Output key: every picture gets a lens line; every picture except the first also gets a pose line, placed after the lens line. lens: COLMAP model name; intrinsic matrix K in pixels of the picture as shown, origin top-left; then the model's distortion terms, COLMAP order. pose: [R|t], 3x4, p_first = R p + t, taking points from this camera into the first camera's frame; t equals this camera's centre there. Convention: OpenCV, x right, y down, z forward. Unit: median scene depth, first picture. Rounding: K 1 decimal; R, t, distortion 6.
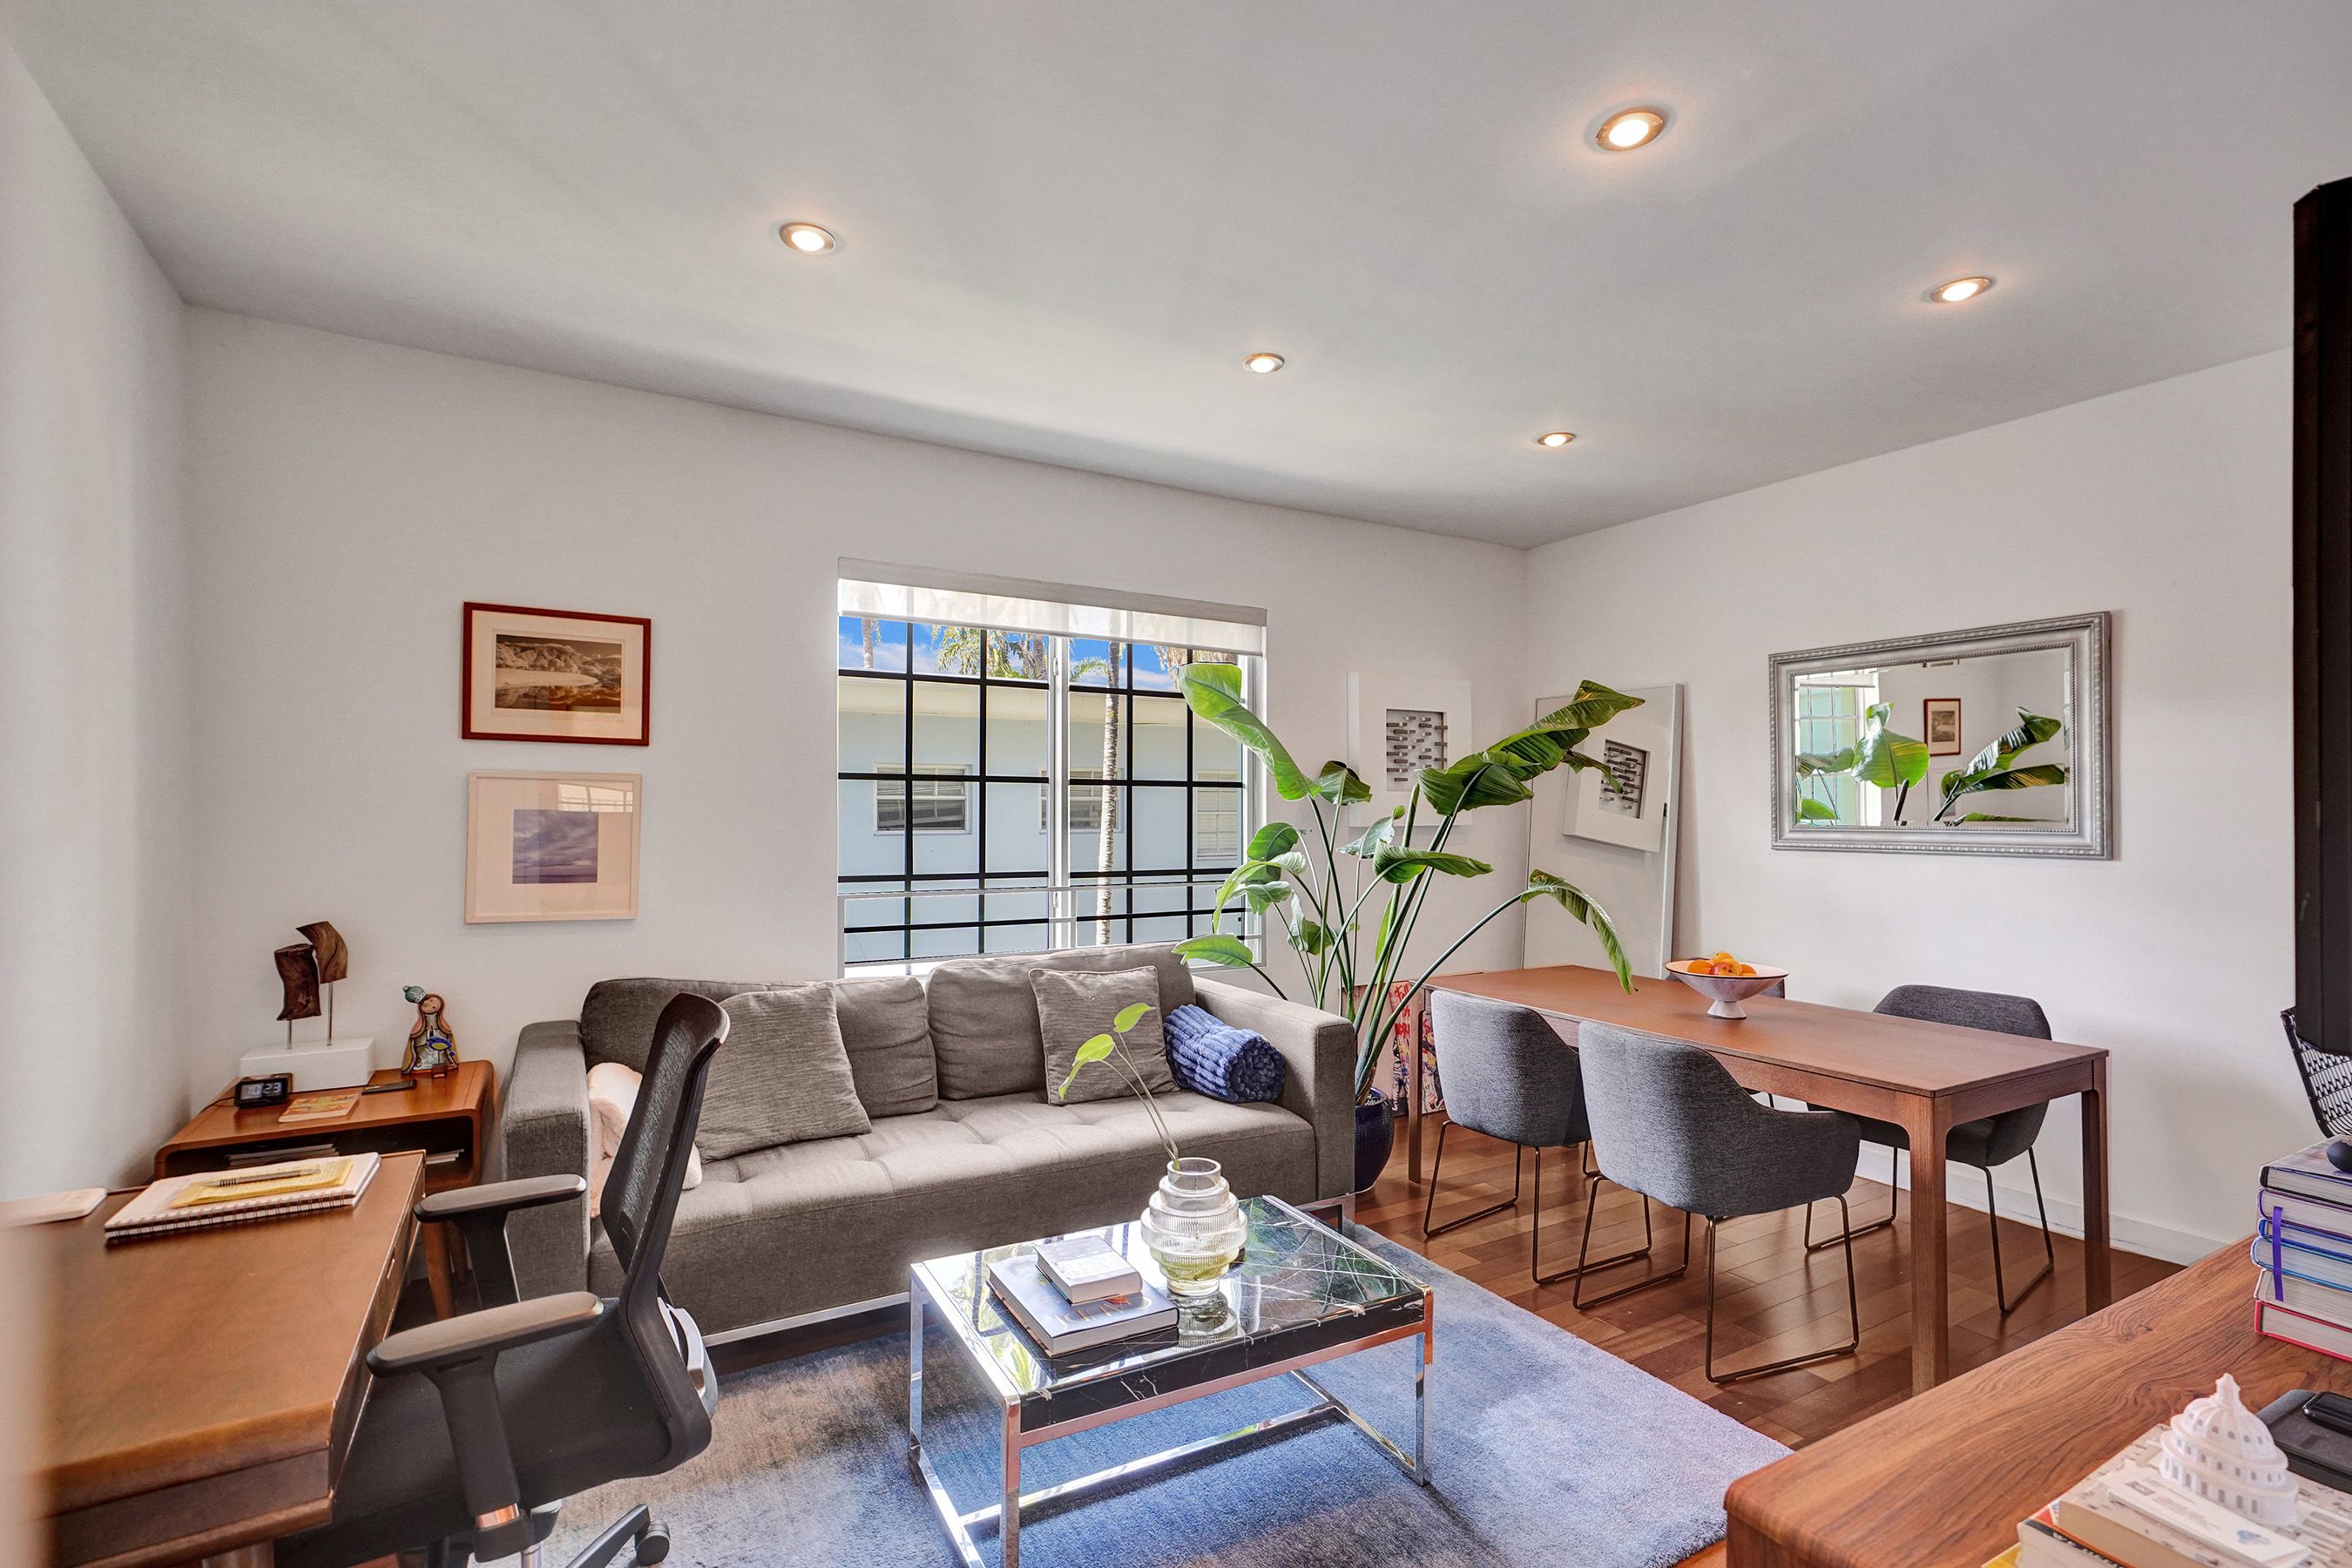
lens RADIAL K [[1072.9, 0, 1170.4], [0, 1072.9, 797.9], [0, 0, 1]] dist [-0.000126, 0.000009]
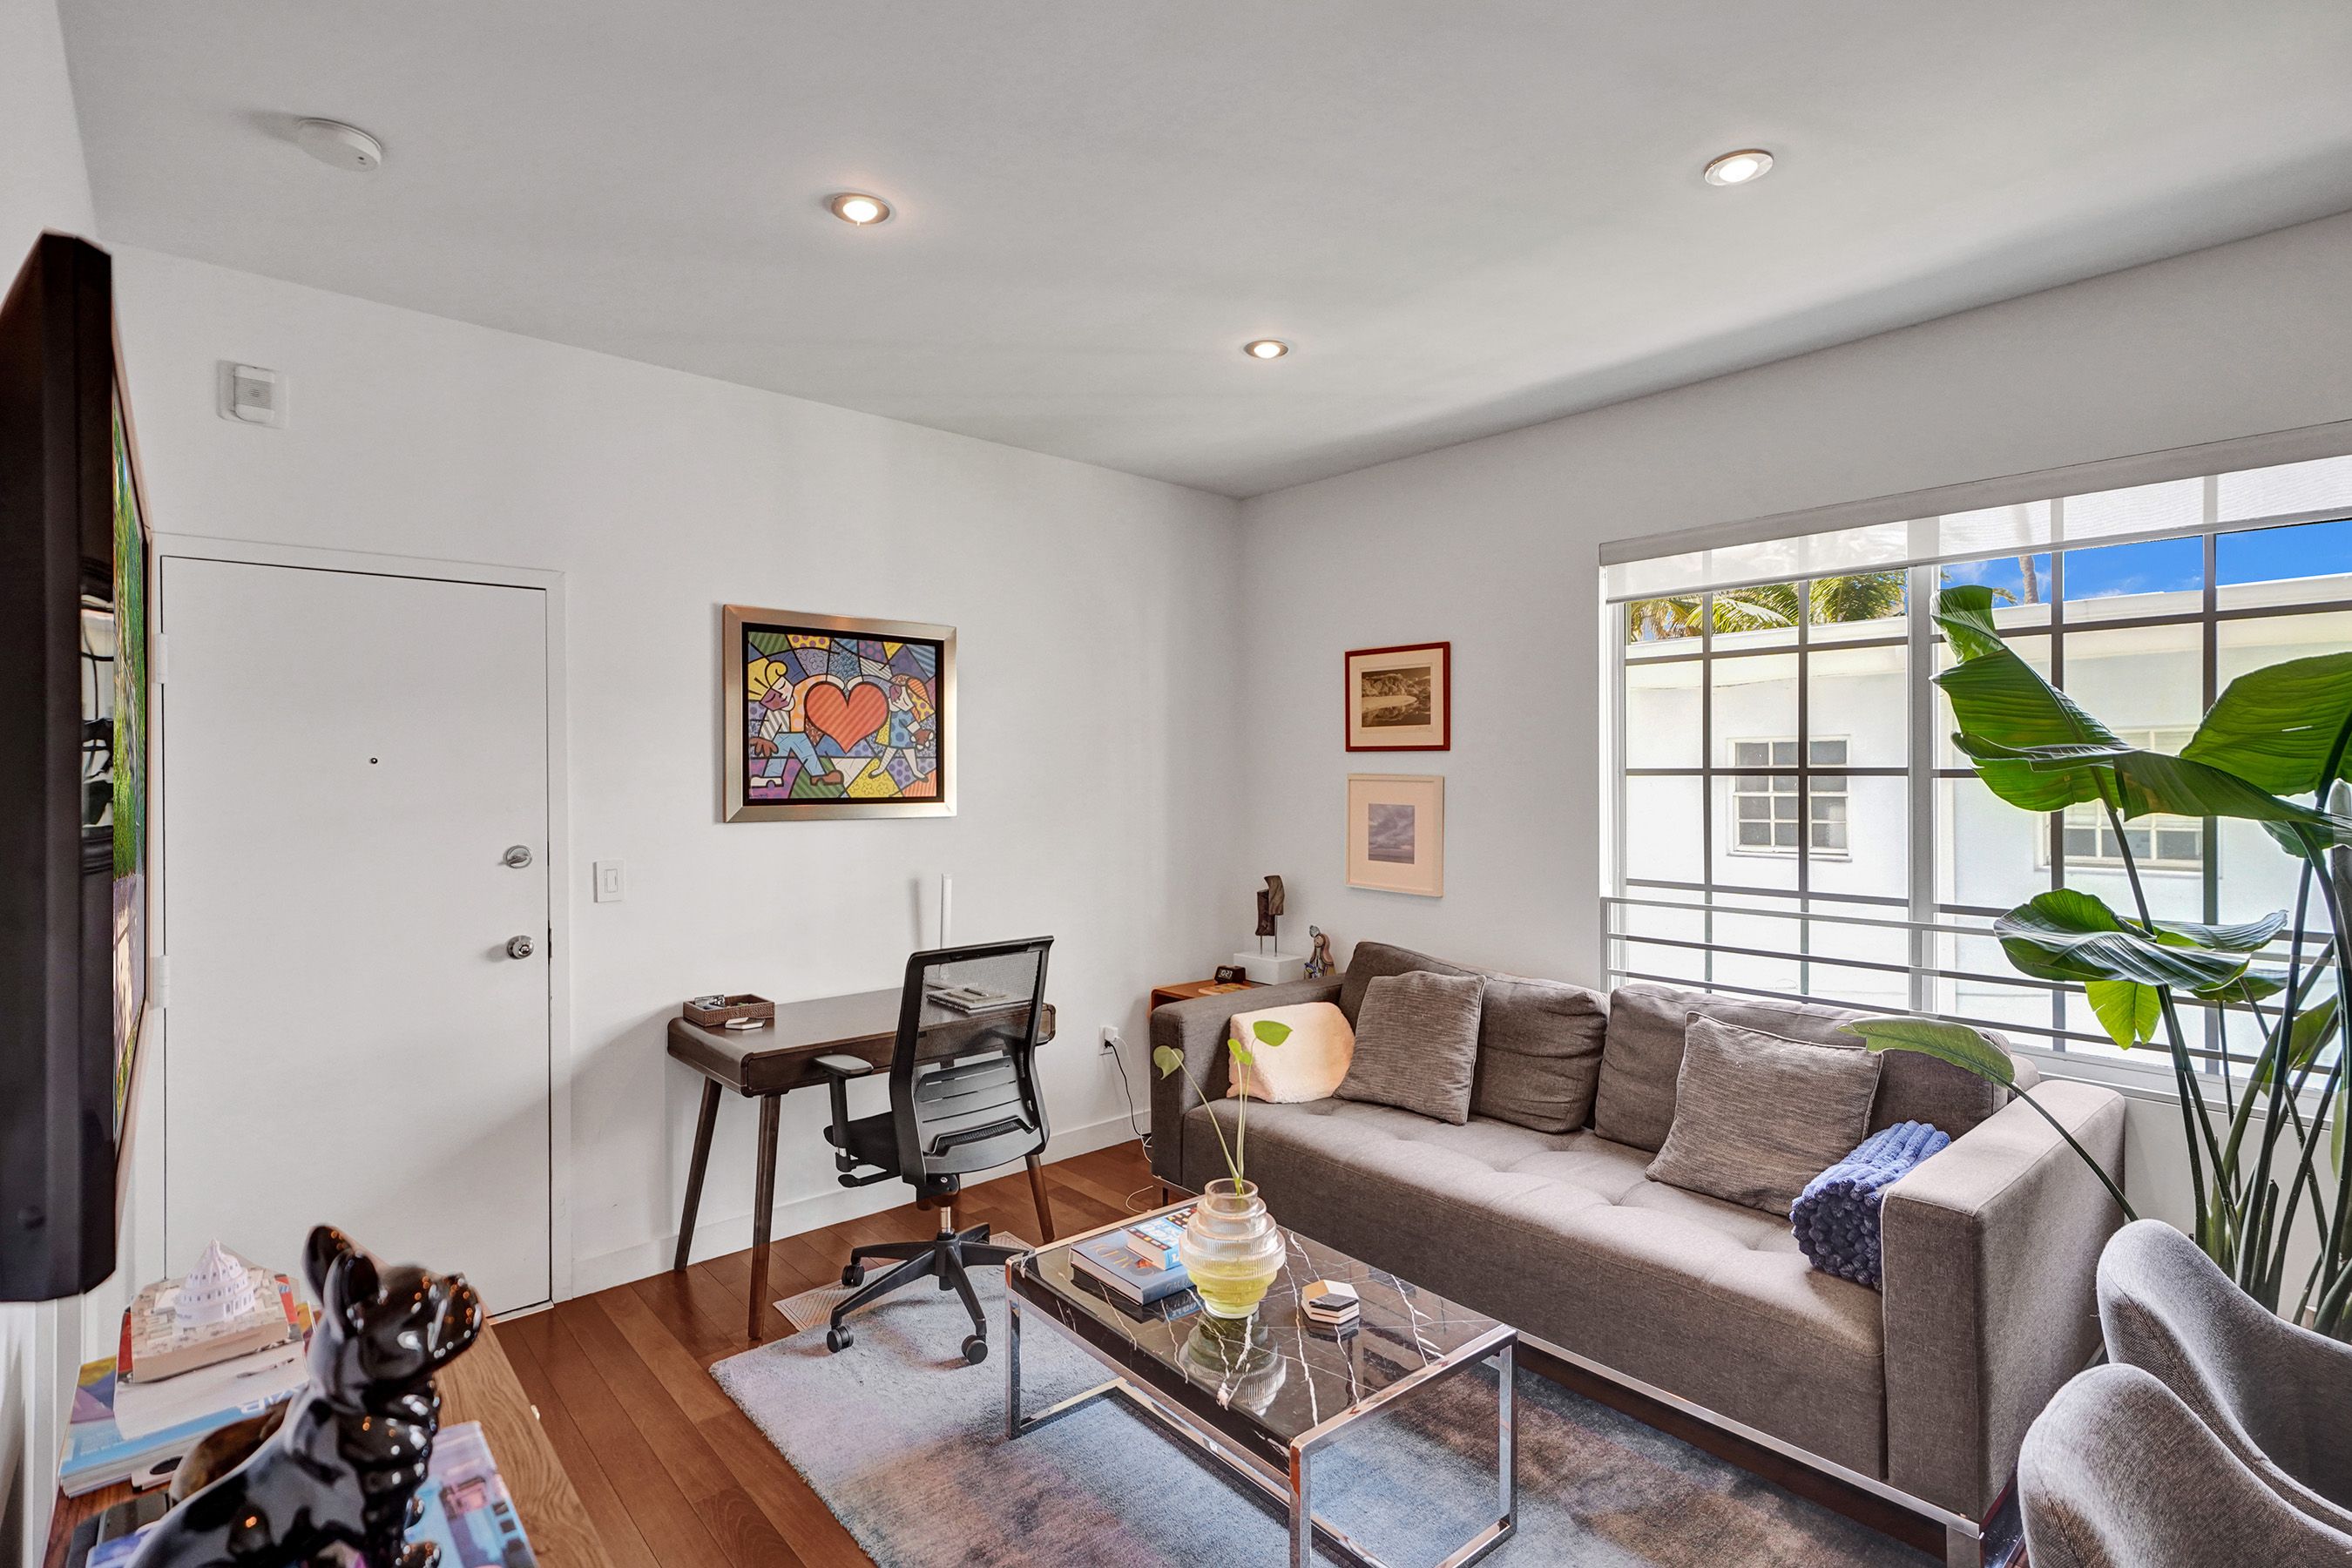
lens RADIAL K [[1103.5, 0, 1177.9], [0, 1103.5, 769.7], [0, 0, 1]] dist [0.003431, 0.000574]
pose [[0.211468, -0.007522, -0.977356, 0.653176], [0.017765, 0.999835, -0.003852, -0.029655], [0.977223, -0.016548, 0.211567, 0.477249]]
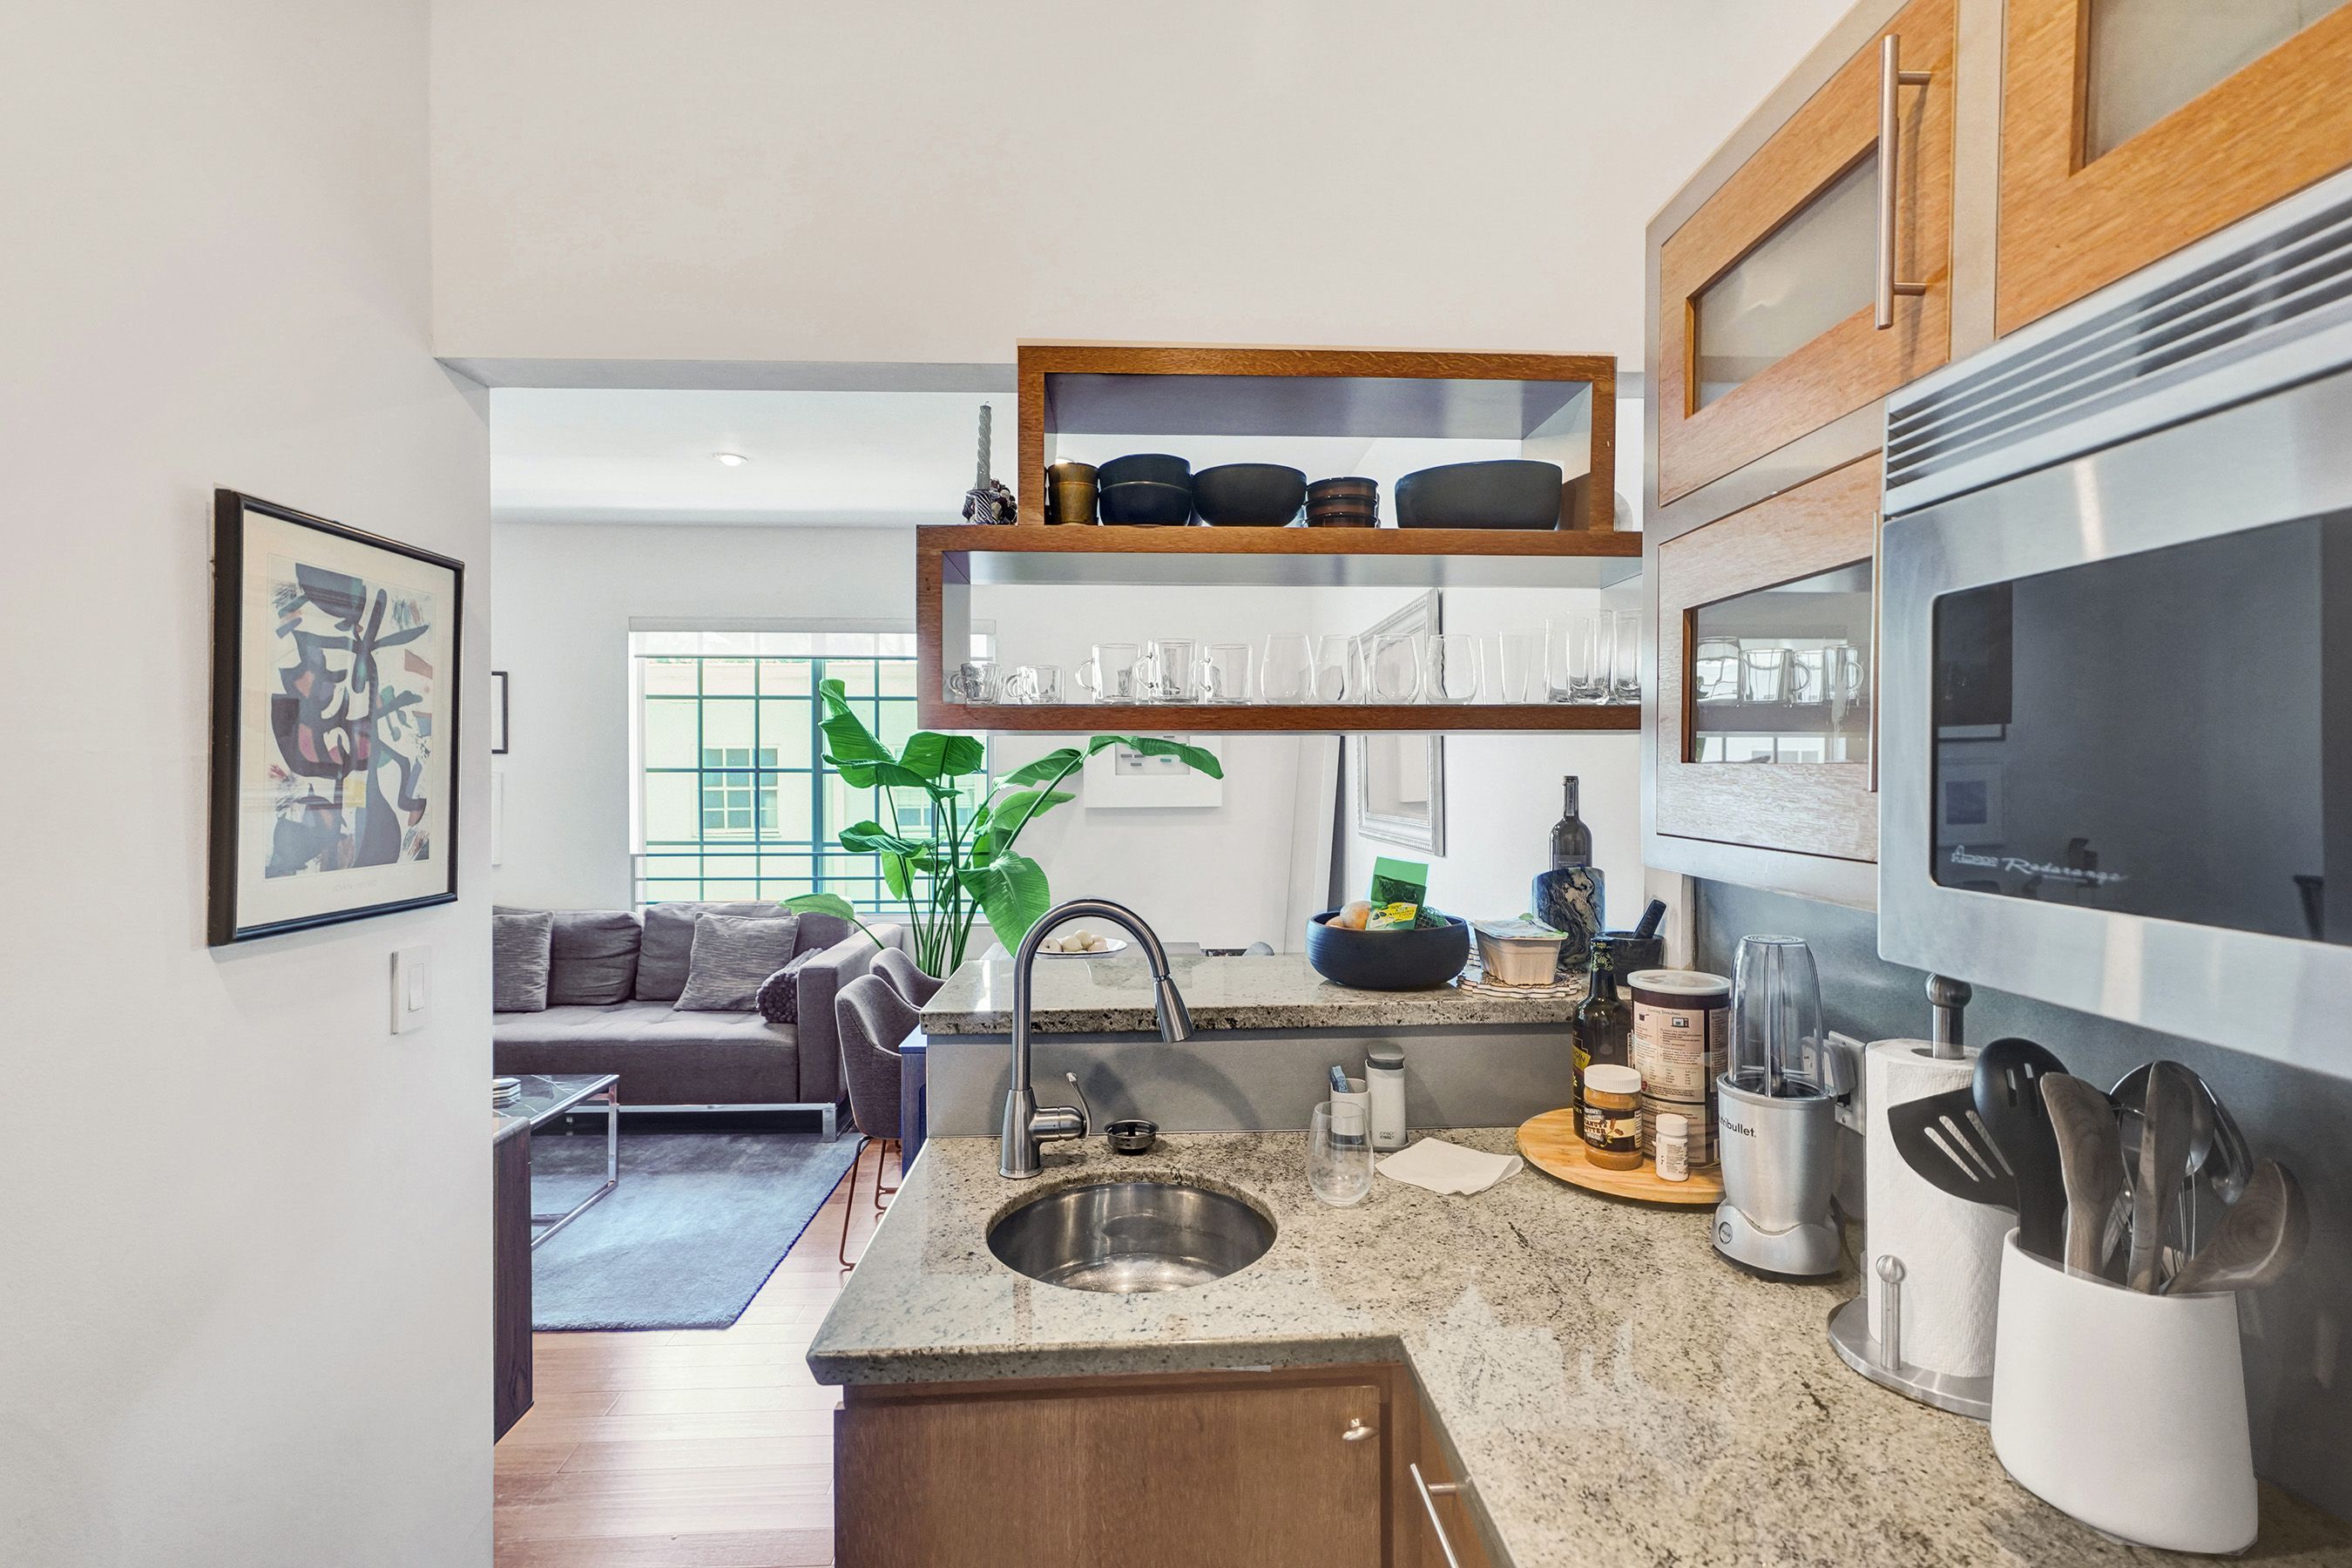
lens RADIAL K [[1072.9, 0, 1170.4], [0, 1072.9, 797.9], [0, 0, 1]] dist [-0.000126, 0.000009]
pose [[0.895633, 0.007994, -0.444721, 1.095605], [0.008667, 0.999335, 0.035419, -0.032314], [0.444708, -0.035577, 0.894969, 0.048592]]
